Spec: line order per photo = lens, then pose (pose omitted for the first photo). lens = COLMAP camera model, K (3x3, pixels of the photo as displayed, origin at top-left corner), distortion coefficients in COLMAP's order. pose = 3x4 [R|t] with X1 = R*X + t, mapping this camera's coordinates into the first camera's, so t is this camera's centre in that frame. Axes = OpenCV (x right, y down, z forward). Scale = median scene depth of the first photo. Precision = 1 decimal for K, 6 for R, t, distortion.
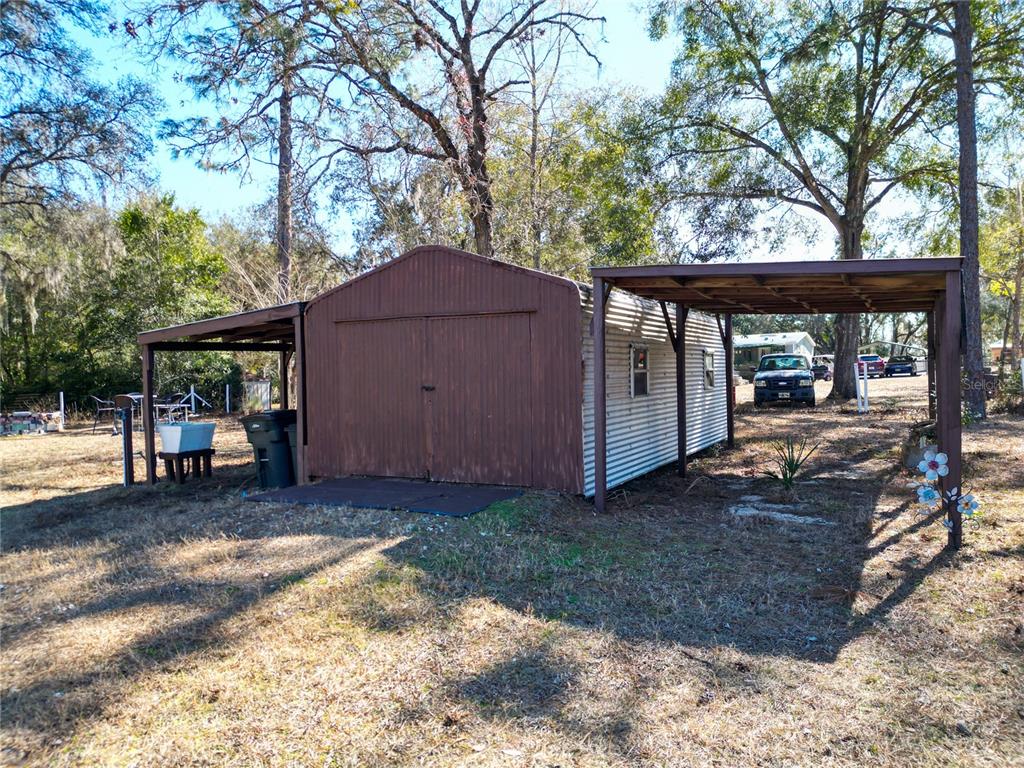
lens RADIAL K [[724.1, 0, 512.0], [0, 724.1, 384.0], [0, 0, 1]] dist [0.051124, -0.037271]
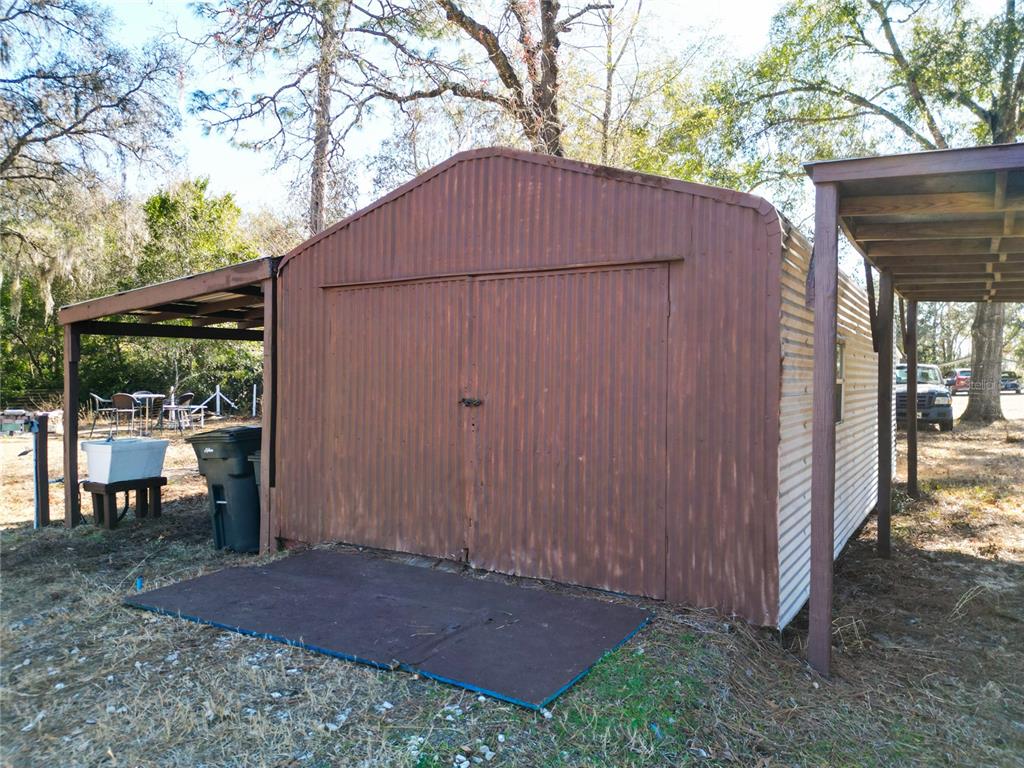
lens RADIAL K [[724.1, 0, 512.0], [0, 724.1, 384.0], [0, 0, 1]] dist [0.051124, -0.037271]
pose [[0.997548, 0.025814, -0.065045, -0.015734], [-0.026369, 0.999623, -0.007691, -0.001627], [0.064822, 0.009388, 0.997853, 0.146021]]
